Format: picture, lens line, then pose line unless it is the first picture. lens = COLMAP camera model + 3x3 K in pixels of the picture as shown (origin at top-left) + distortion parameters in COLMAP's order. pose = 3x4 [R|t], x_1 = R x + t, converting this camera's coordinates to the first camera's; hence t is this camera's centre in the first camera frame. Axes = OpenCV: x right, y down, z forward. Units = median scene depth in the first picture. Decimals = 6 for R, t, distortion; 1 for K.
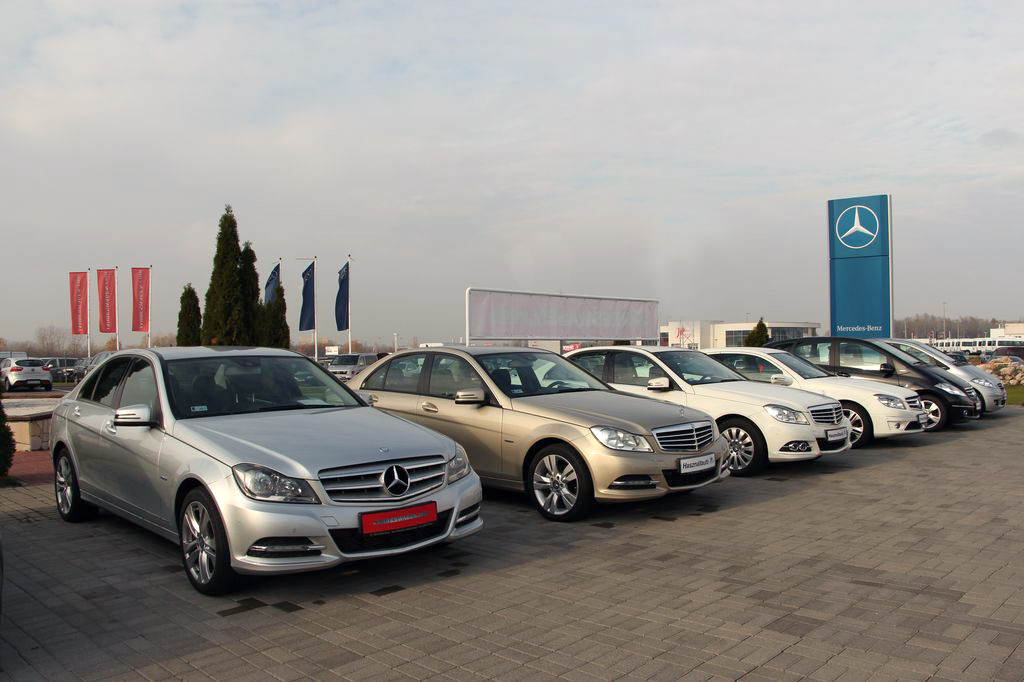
lens RADIAL K [[876.0, 0, 536.1], [0, 876.0, 338.8], [0, 0, 1]] dist [-0.186917, 0.174627]
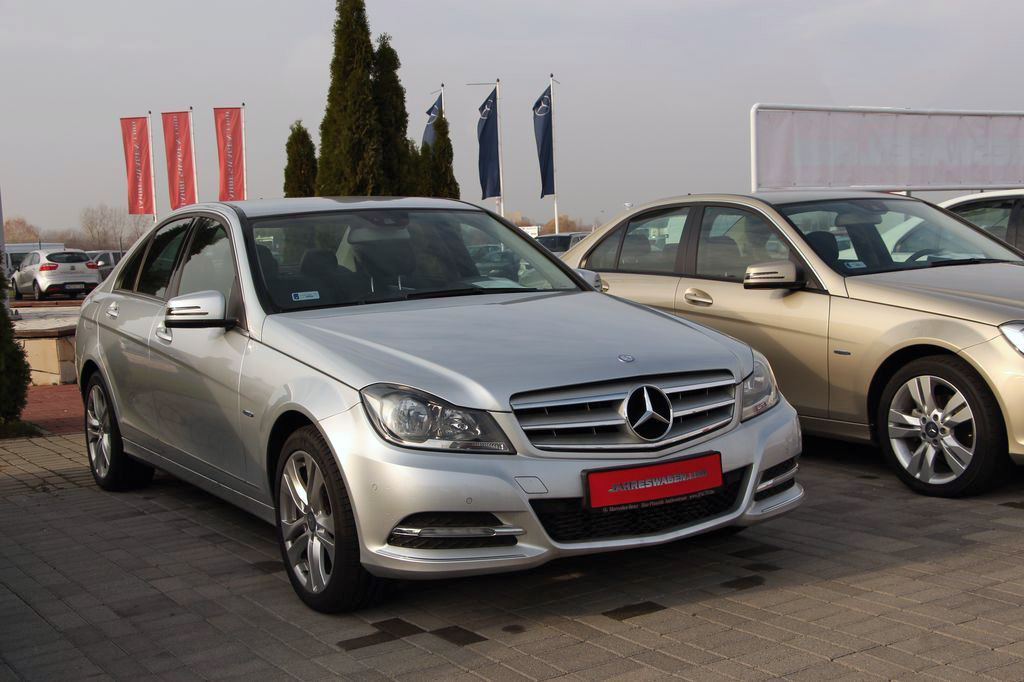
lens RADIAL K [[1381.2, 0, 523.9], [0, 1381.2, 345.3], [0, 0, 1]] dist [-0.008326, 0.447753]
pose [[0.972470, -0.004109, -0.232991, -0.024771], [0.026033, 0.995502, 0.091099, 0.028378], [0.231568, -0.094657, 0.968203, 0.098094]]
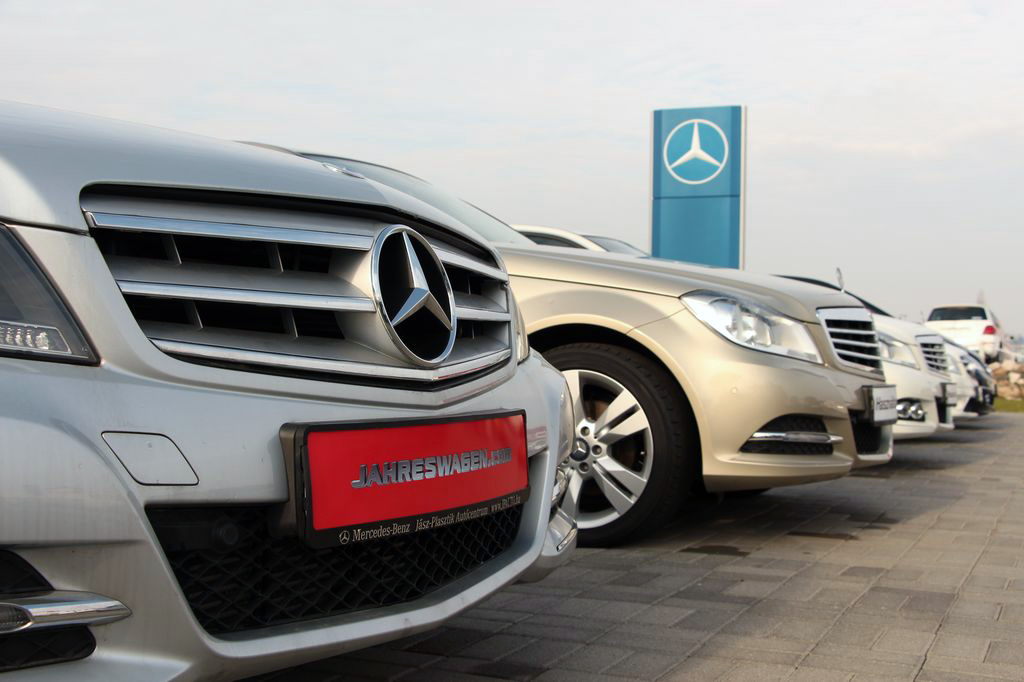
lens RADIAL K [[1197.9, 0, 506.9], [0, 1197.9, 358.4], [0, 0, 1]] dist [-0.046733, 0.284780]
pose [[0.948663, 0.028092, 0.315037, -0.178906], [-0.027205, 0.999604, -0.007212, 0.137593], [-0.315115, -0.001728, 0.949052, 0.534730]]
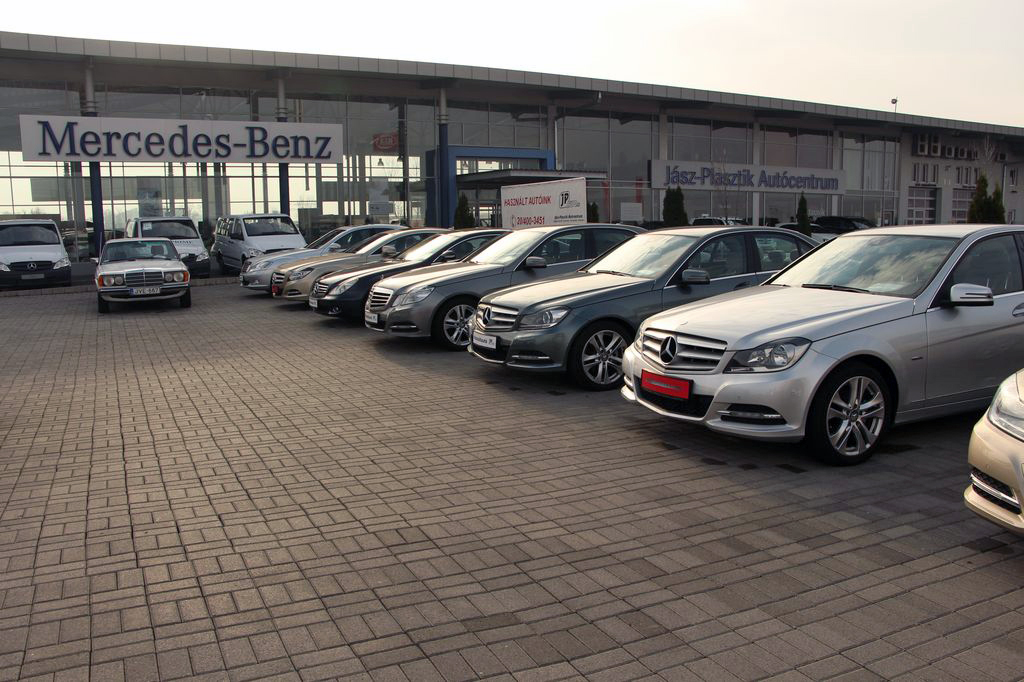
lens RADIAL K [[876.0, 0, 536.1], [0, 876.0, 338.8], [0, 0, 1]] dist [-0.186917, 0.174627]
pose [[-0.351156, 0.119974, -0.928599, 0.693608], [0.017271, 0.992418, 0.121688, 0.009373], [0.936158, 0.026693, -0.350565, 0.930848]]
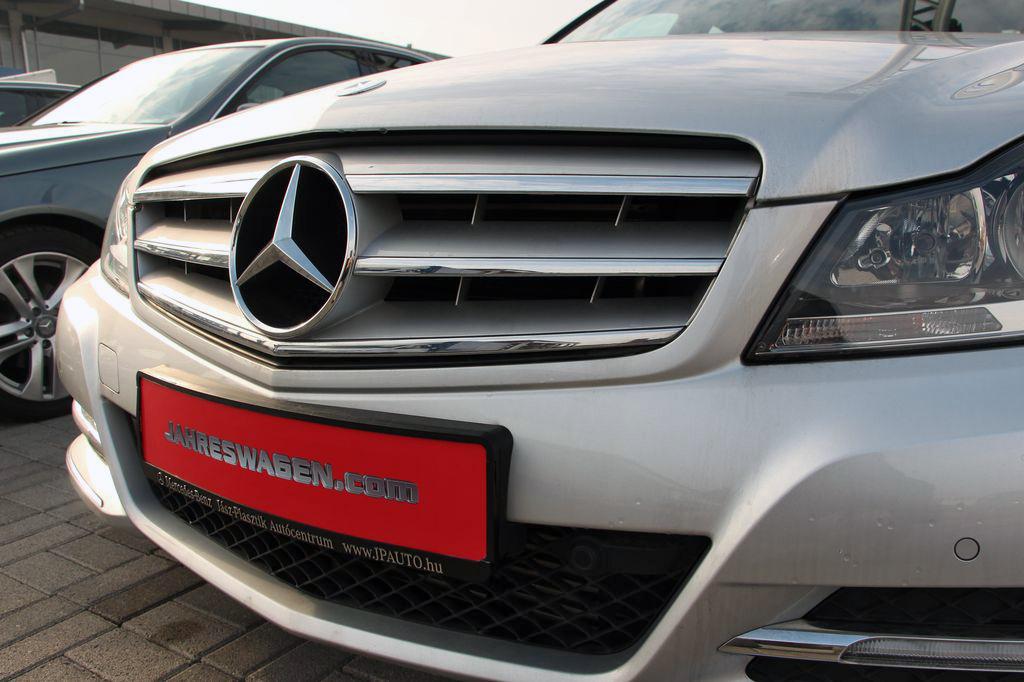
lens RADIAL K [[876.0, 0, 536.1], [0, 876.0, 338.8], [0, 0, 1]] dist [-0.186917, 0.174627]
pose [[0.181087, 0.173424, -0.968056, 0.016683], [0.015465, 0.983706, 0.179120, 0.114240], [0.983346, -0.047408, 0.175454, 0.771002]]
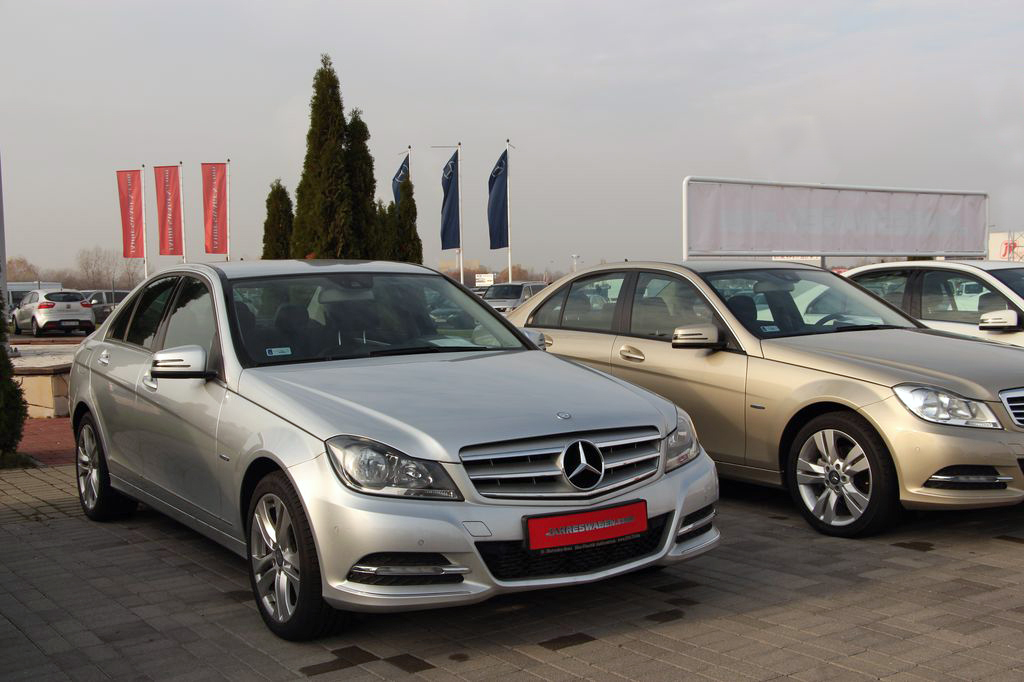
lens RADIAL K [[1253.0, 0, 524.8], [0, 1253.0, 344.6], [0, 0, 1]] dist [-0.052961, 0.390232]
pose [[0.980202, 0.006374, -0.197899, -0.018477], [0.006334, 0.997961, 0.063514, 0.014543], [0.197900, -0.063510, 0.978163, 0.088084]]
